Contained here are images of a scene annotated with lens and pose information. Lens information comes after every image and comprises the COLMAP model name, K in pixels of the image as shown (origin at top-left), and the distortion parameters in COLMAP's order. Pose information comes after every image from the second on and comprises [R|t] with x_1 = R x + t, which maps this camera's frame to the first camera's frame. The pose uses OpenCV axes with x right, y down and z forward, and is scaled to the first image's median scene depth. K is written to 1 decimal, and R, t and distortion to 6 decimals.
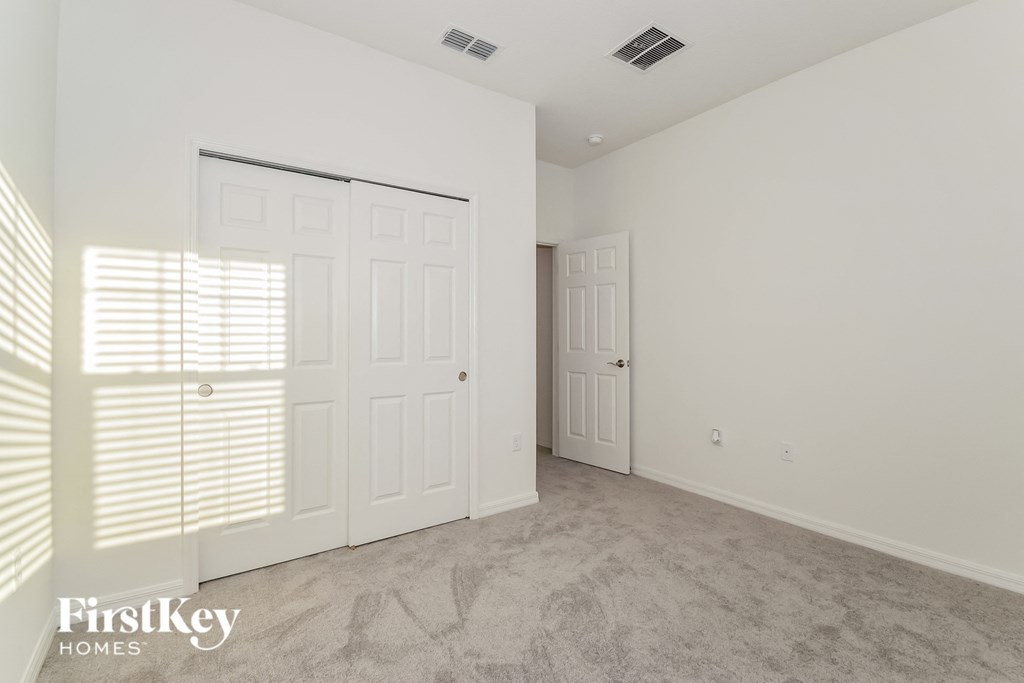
lens RADIAL K [[443.9, 0, 507.1], [0, 443.9, 333.4], [0, 0, 1]] dist [0.002148, 0.000112]
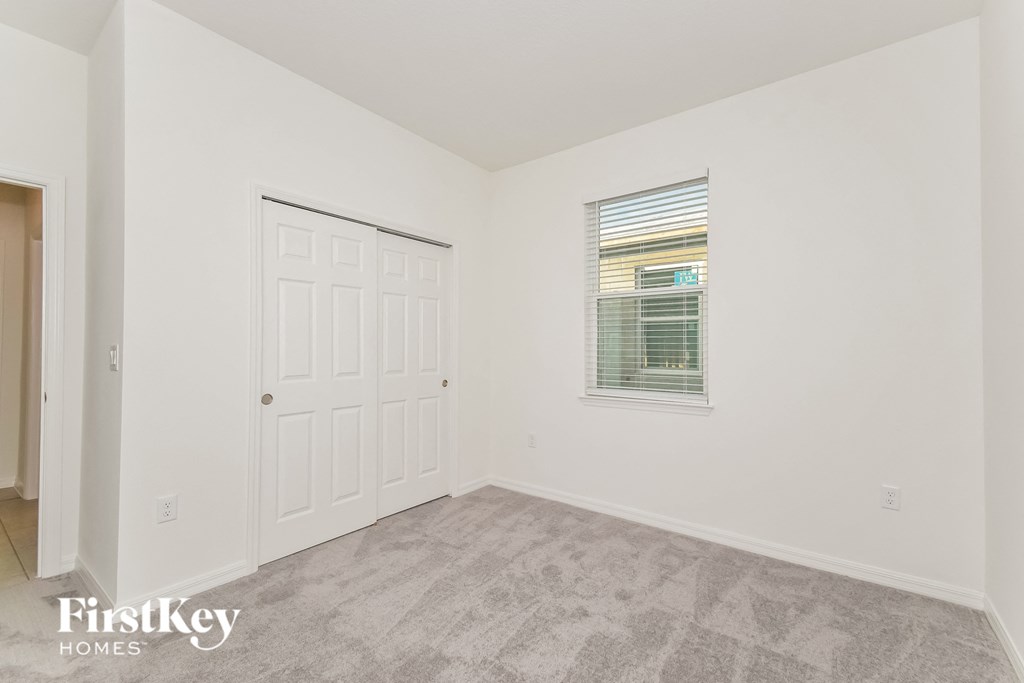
lens RADIAL K [[443.9, 0, 512.5], [0, 443.9, 347.1], [0, 0, 1]] dist [0.002148, 0.000112]
pose [[0.921553, -0.001050, 0.388251, -0.318525], [0.004262, 0.999963, -0.007411, 0.000298], [-0.388229, 0.008484, 0.921524, -0.198106]]
